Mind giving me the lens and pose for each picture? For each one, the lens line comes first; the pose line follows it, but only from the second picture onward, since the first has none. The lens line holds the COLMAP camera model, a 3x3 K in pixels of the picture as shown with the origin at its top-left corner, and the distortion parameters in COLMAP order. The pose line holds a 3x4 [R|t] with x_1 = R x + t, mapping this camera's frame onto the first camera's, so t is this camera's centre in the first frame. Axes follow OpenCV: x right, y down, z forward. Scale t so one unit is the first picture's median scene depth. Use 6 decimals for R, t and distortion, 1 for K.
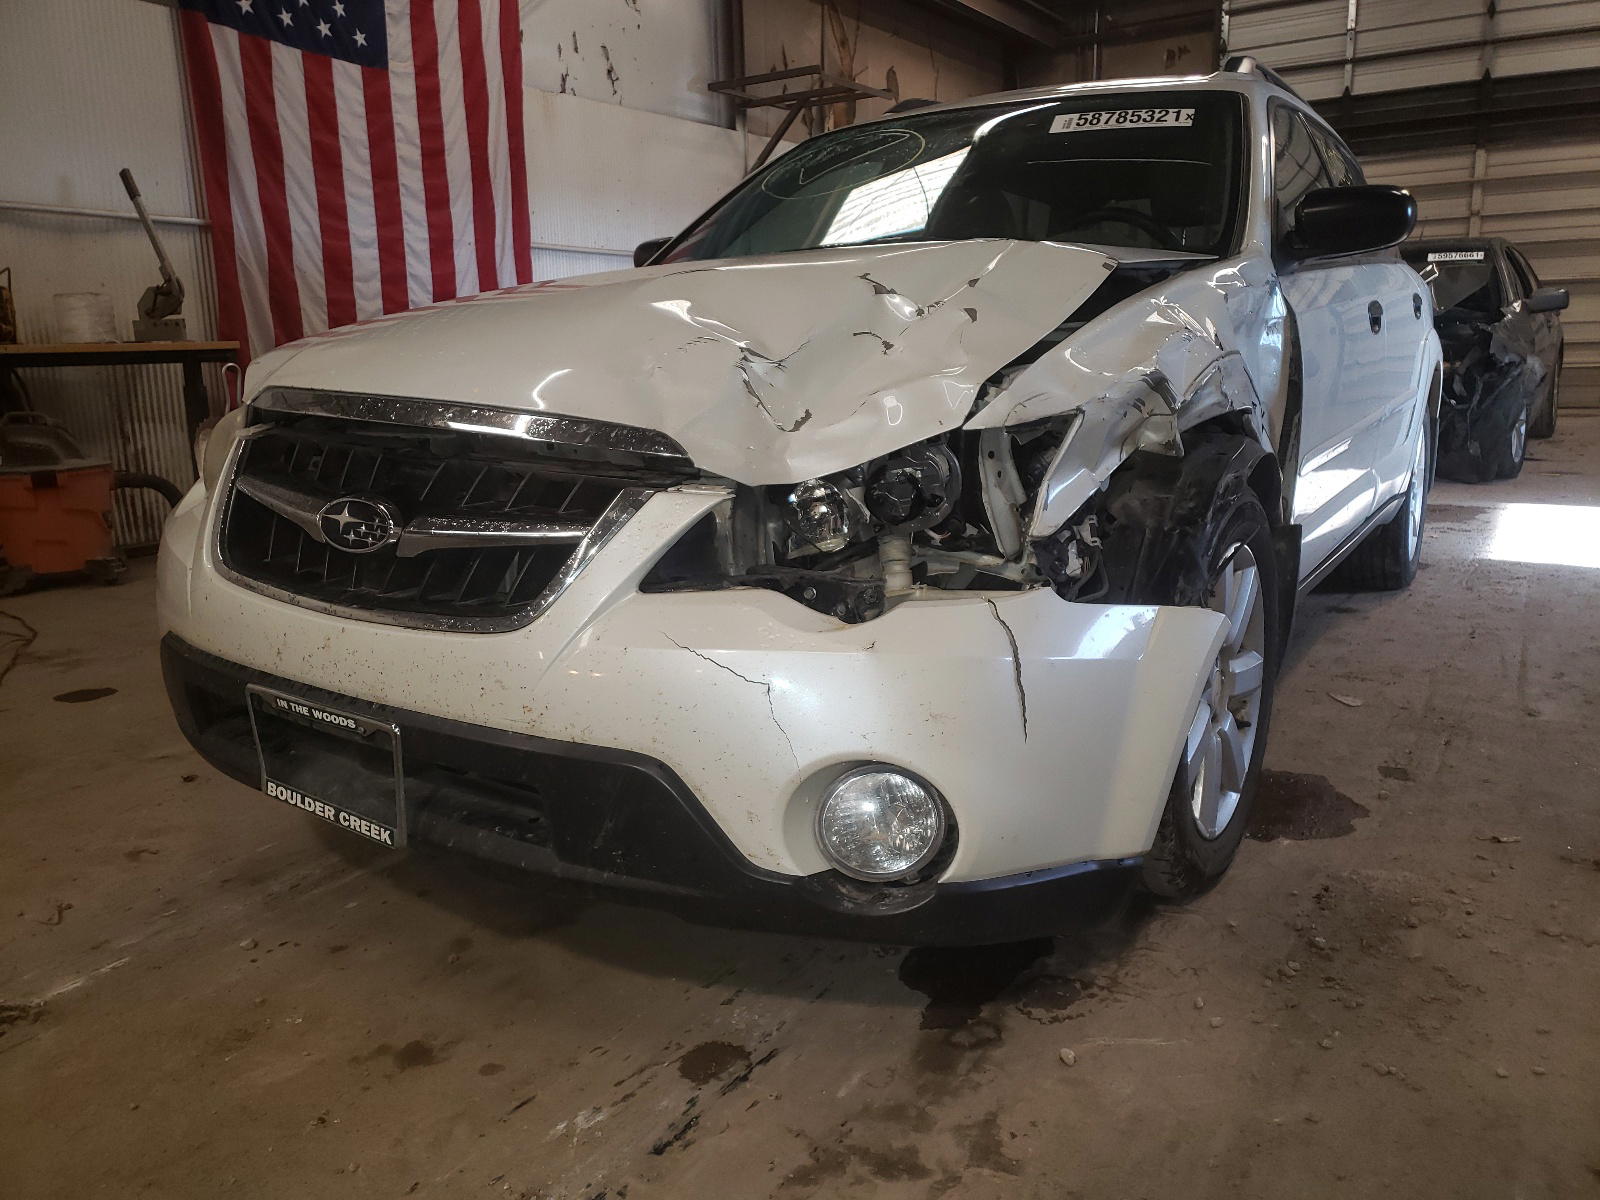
lens RADIAL K [[1243.6, 0, 800.0], [0, 1243.6, 600.0], [0, 0, 1]] dist [0.022290, 0.003599]
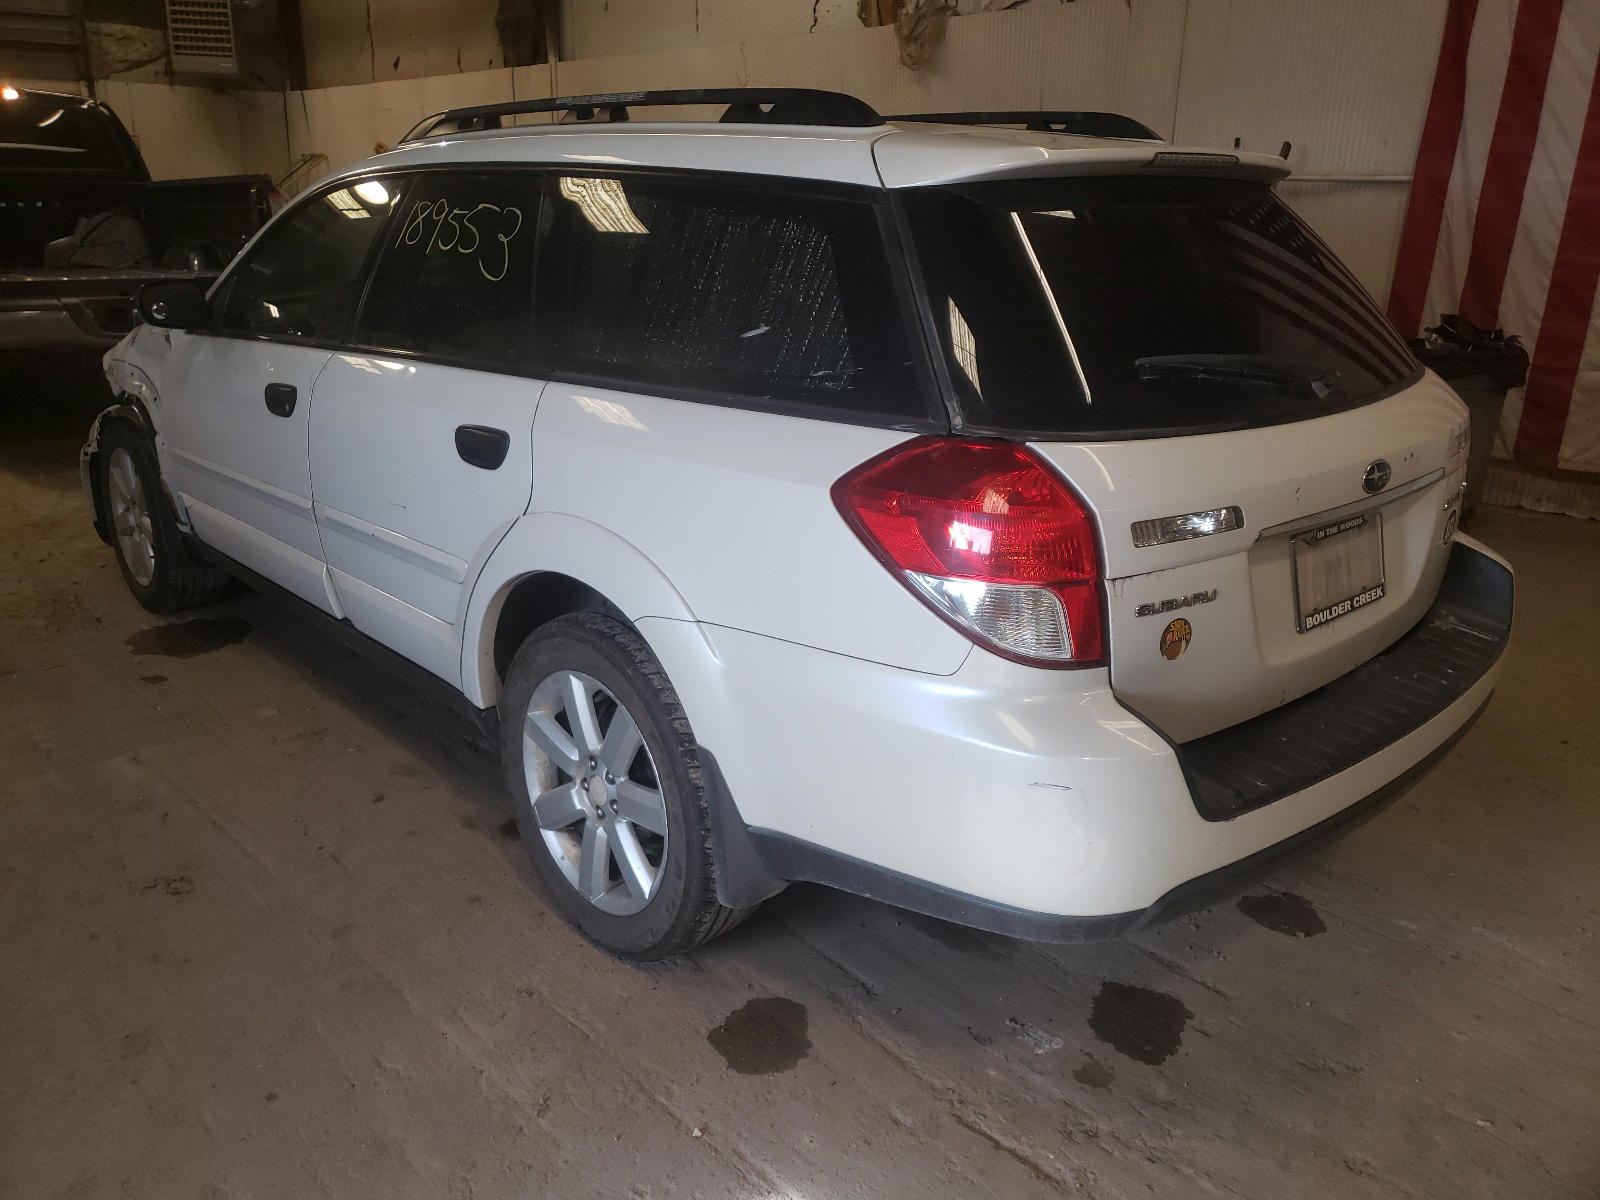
lens RADIAL K [[1241.2, 0, 767.7], [0, 1241.2, 579.4], [0, 0, 1]] dist [0.023560, -0.006196]
pose [[-0.273643, 0.300048, -0.913833, 2.032798], [-0.207845, 0.909202, 0.360766, -0.820360], [0.939106, 0.288657, -0.186433, 2.471493]]
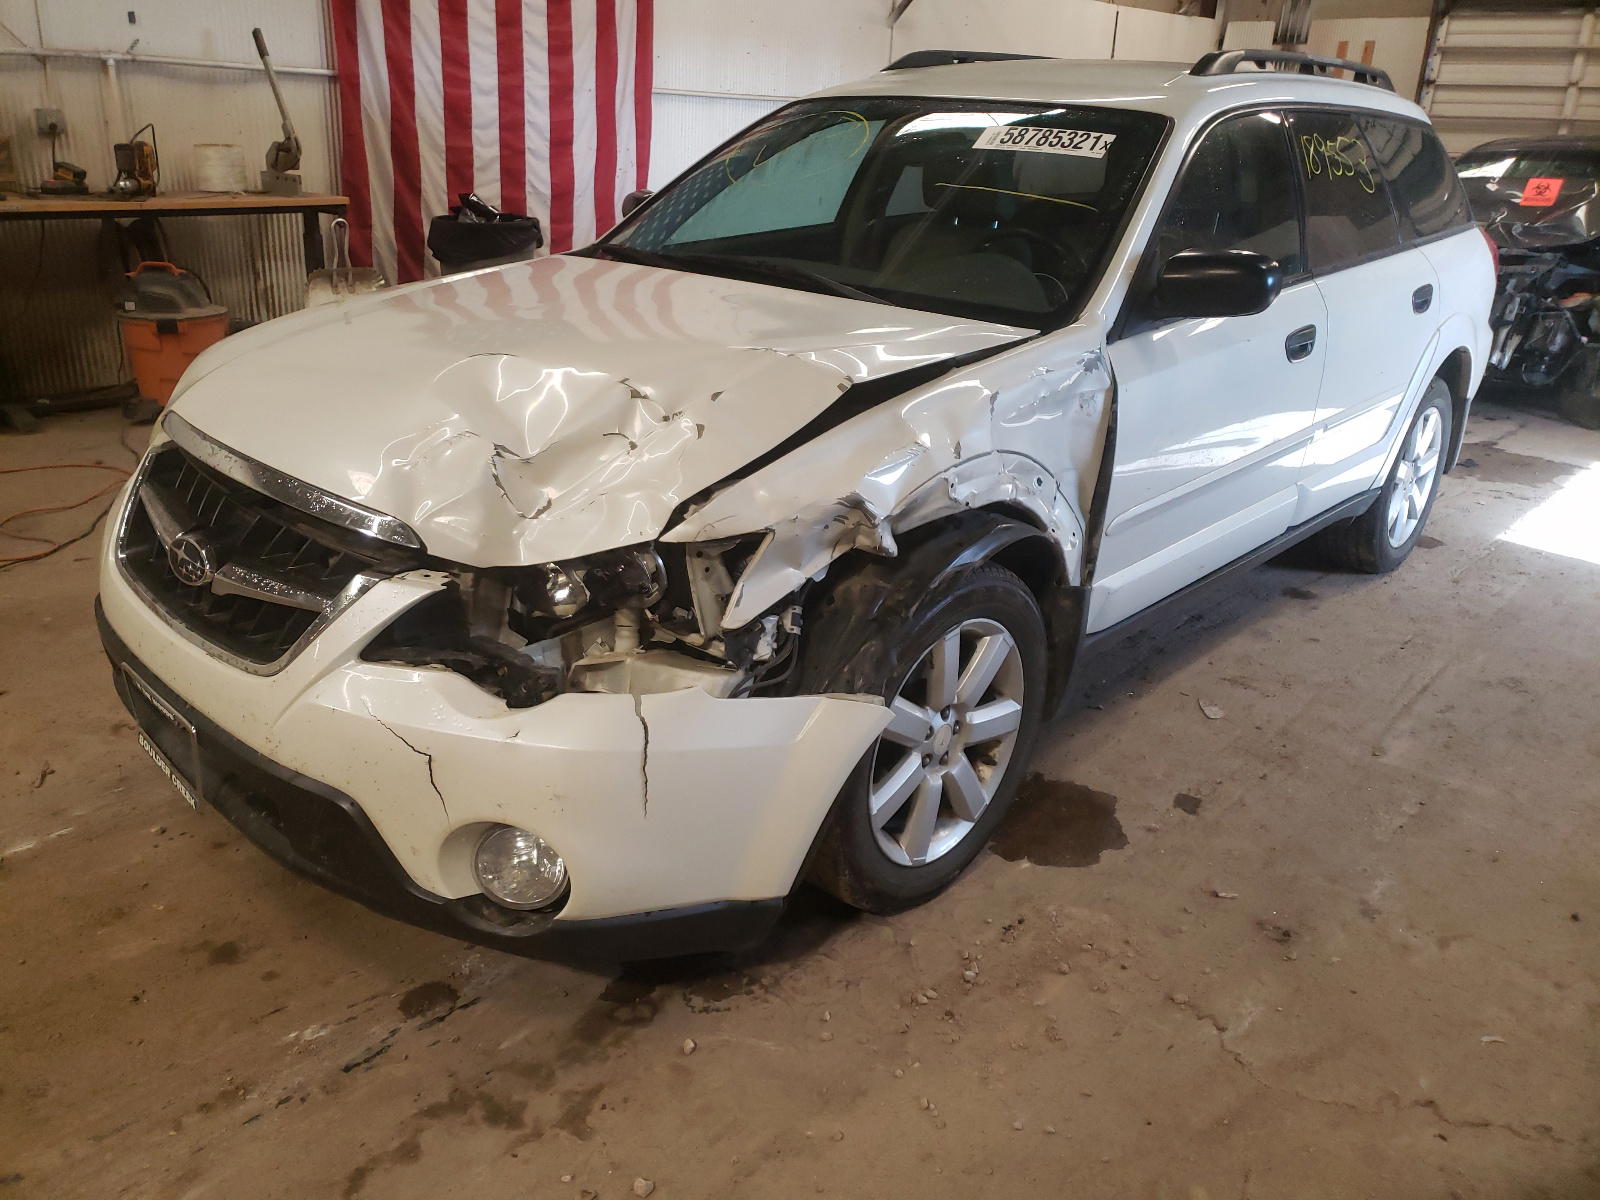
lens RADIAL K [[1241.2, 0, 767.7], [0, 1241.2, 579.4], [0, 0, 1]] dist [0.023560, -0.006196]
pose [[0.979785, 0.122701, -0.158007, 0.347423], [-0.098107, 0.983027, 0.155026, -0.240642], [0.174347, -0.136390, 0.975193, -0.117740]]
